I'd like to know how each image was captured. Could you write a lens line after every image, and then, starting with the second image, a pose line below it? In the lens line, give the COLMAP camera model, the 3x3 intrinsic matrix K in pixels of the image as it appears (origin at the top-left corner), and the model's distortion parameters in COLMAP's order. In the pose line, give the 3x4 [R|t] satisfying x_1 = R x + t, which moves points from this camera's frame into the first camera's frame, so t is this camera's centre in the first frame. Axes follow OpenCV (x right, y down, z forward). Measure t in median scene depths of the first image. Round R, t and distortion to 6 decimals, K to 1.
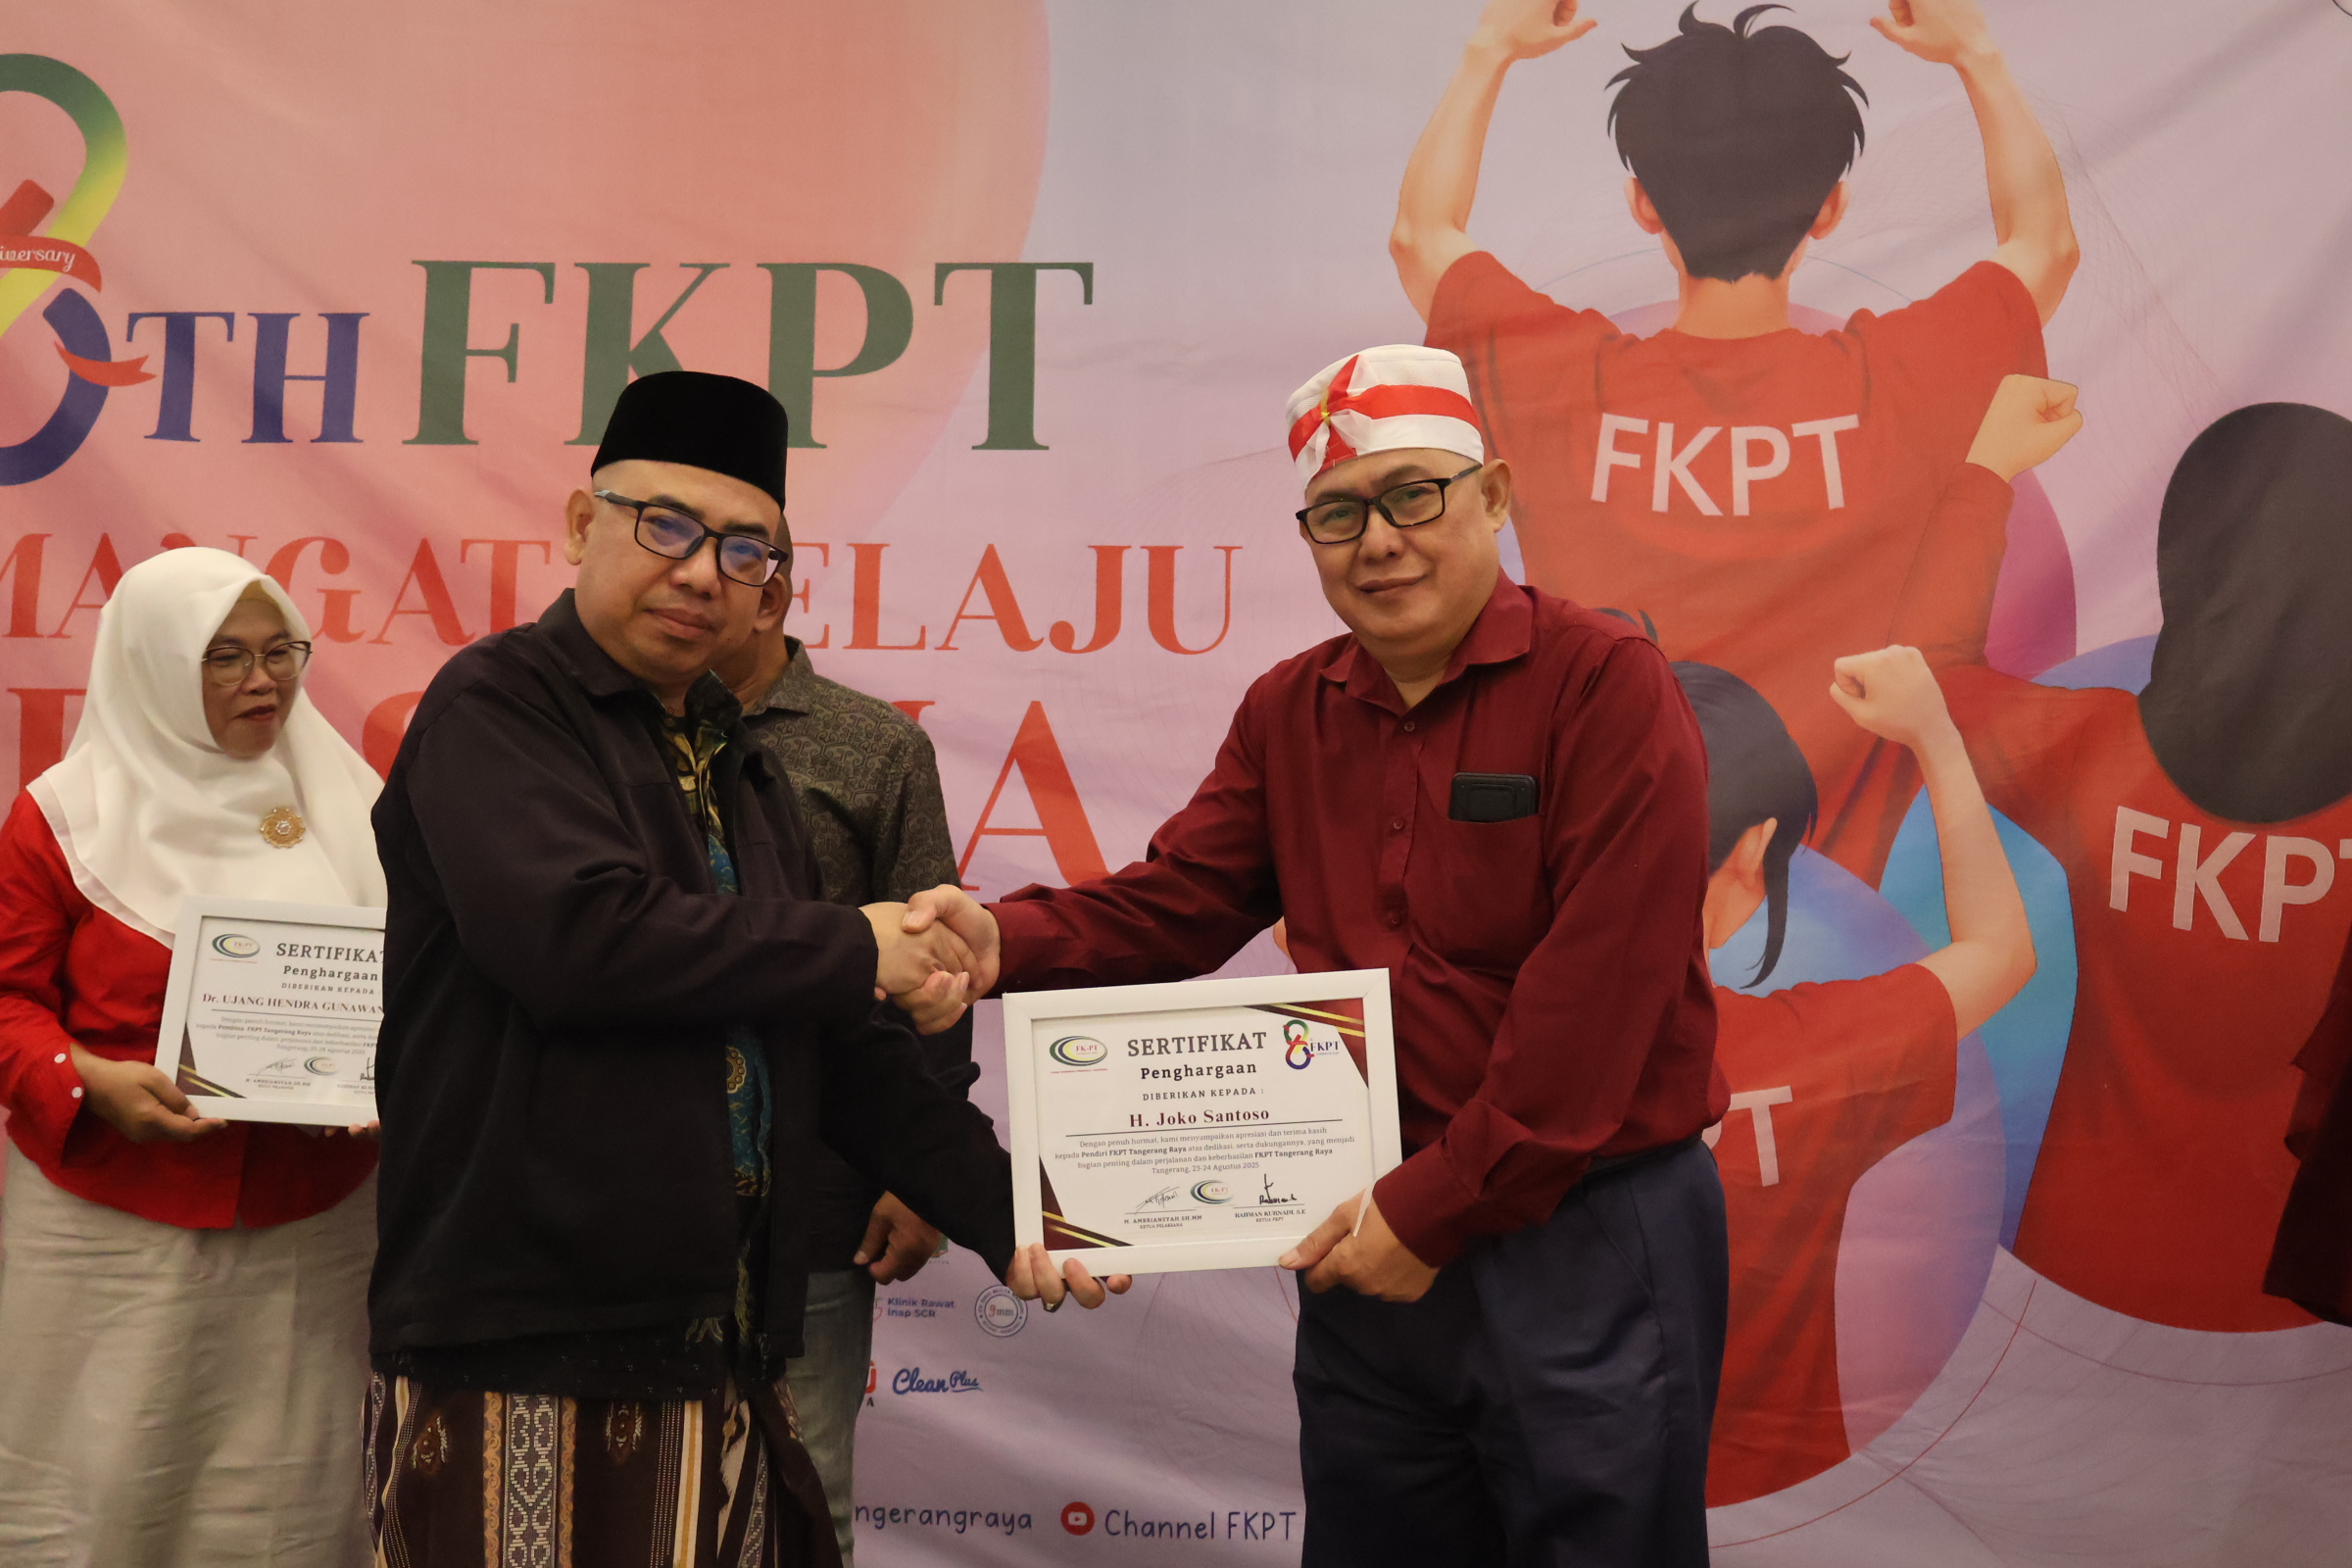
lens RADIAL K [[2369.0, 0, 1173.5], [0, 2369.0, 787.6], [0, 0, 1]] dist [-0.010707, 0.007478]
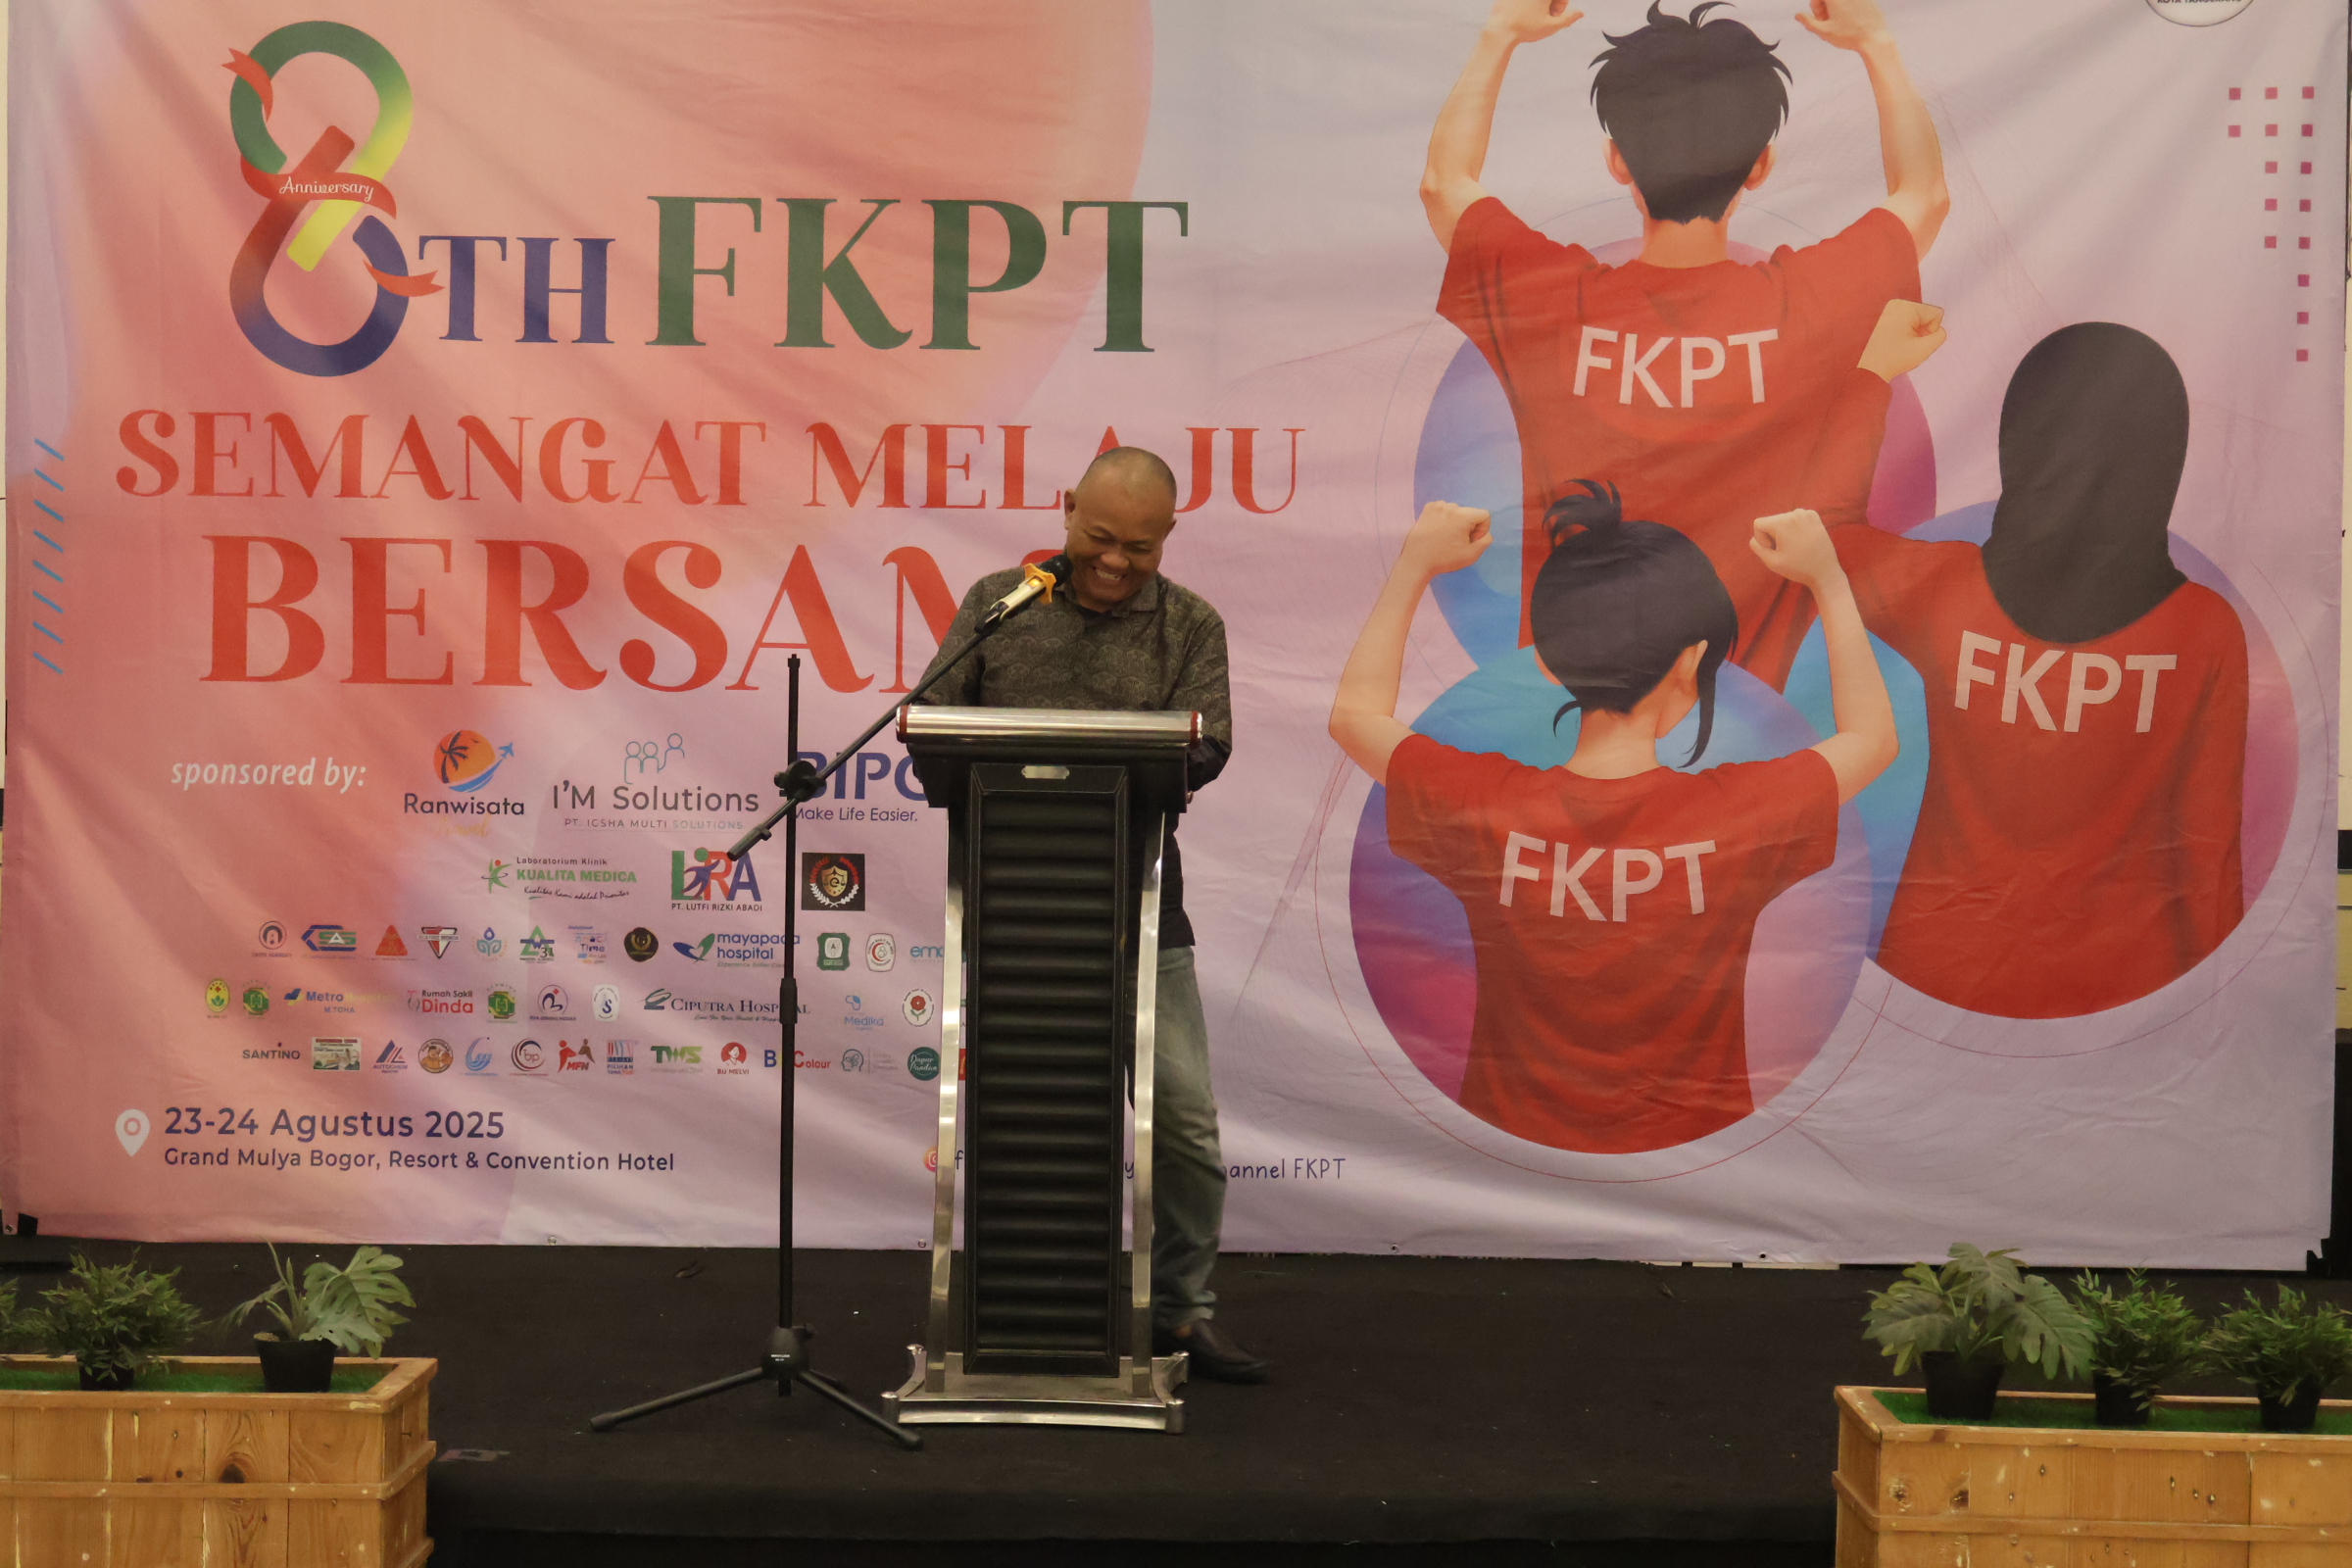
lens RADIAL K [[3697.5, 0, 1178.5], [0, 3697.5, 785.0], [0, 0, 1]] dist [0.015241, -0.006253]
pose [[0.999558, -0.003265, 0.029545, -0.100654], [0.000358, 0.995199, 0.097876, -0.106111], [-0.029723, -0.097822, 0.994760, -1.031672]]
